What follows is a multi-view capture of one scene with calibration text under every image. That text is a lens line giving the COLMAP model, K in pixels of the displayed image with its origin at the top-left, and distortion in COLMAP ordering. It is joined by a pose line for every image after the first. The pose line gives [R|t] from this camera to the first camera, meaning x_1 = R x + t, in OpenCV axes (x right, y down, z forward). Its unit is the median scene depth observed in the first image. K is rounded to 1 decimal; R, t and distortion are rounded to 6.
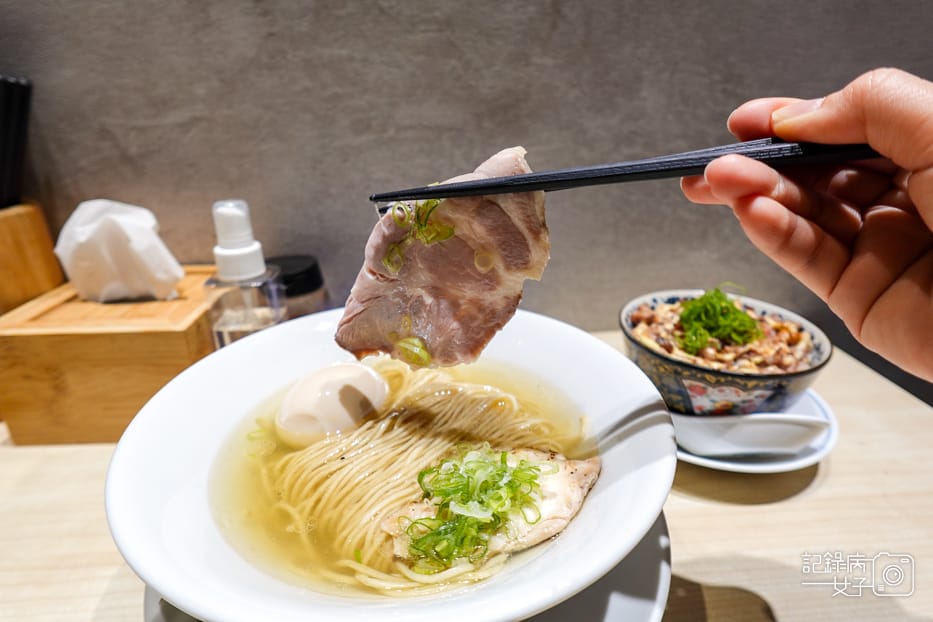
lens RADIAL K [[524.9, 0, 466.8], [0, 524.9, 312.6], [0, 0, 1]] dist [-0.002376, -0.001658]
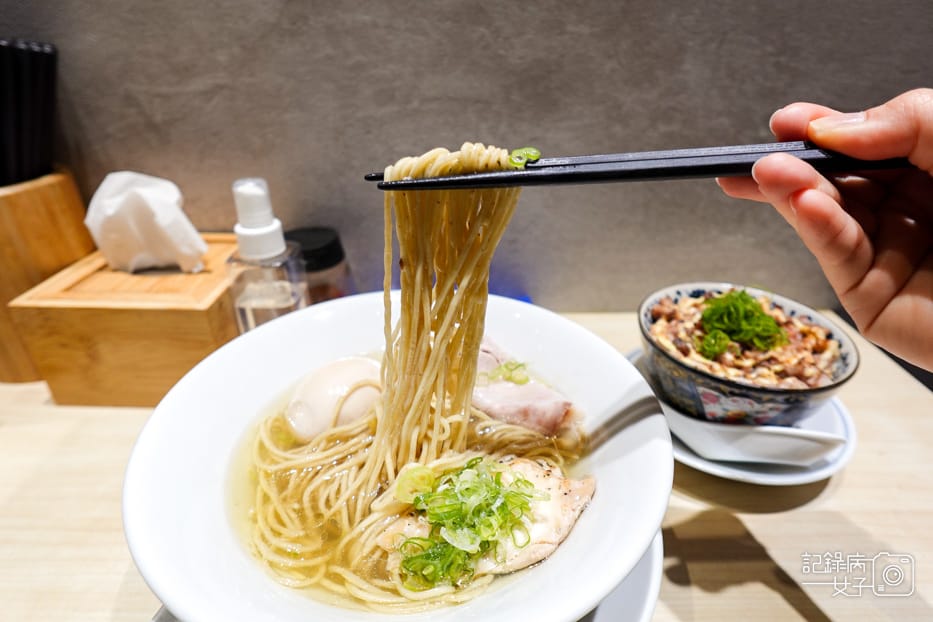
lens RADIAL K [[524.9, 0, 466.8], [0, 524.9, 312.6], [0, 0, 1]] dist [-0.002376, -0.001658]
pose [[0.997131, 0.045560, -0.060451, 0.027956], [-0.038719, 0.993192, 0.109865, -0.077032], [0.065045, -0.107210, 0.992106, 0.009173]]
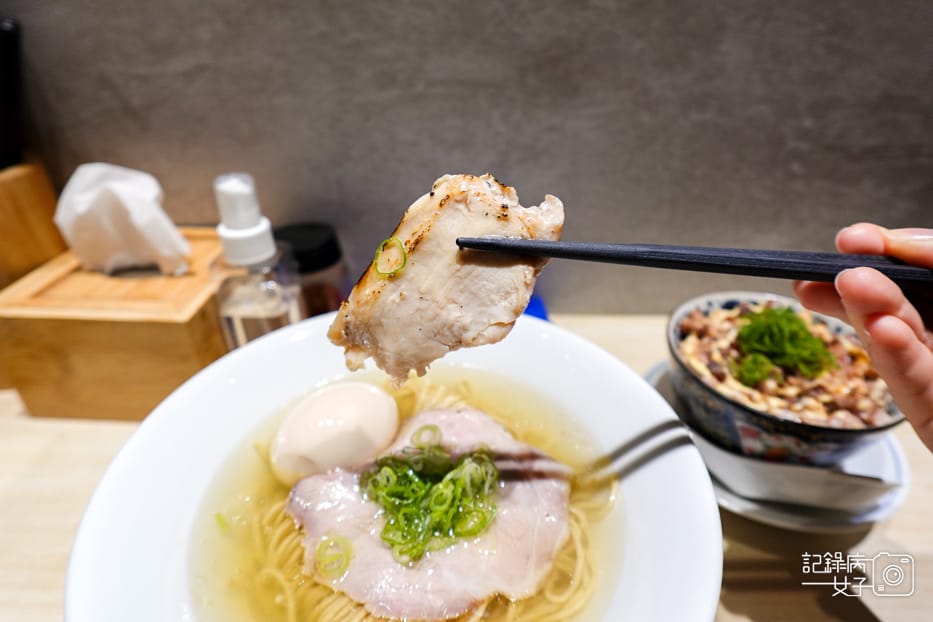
lens RADIAL K [[524.9, 0, 466.8], [0, 524.9, 312.6], [0, 0, 1]] dist [-0.002376, -0.001658]
pose [[0.996009, 0.057957, -0.067871, 0.014532], [-0.046810, 0.986705, 0.155634, -0.123833], [0.075989, -0.151836, 0.985480, 0.103523]]
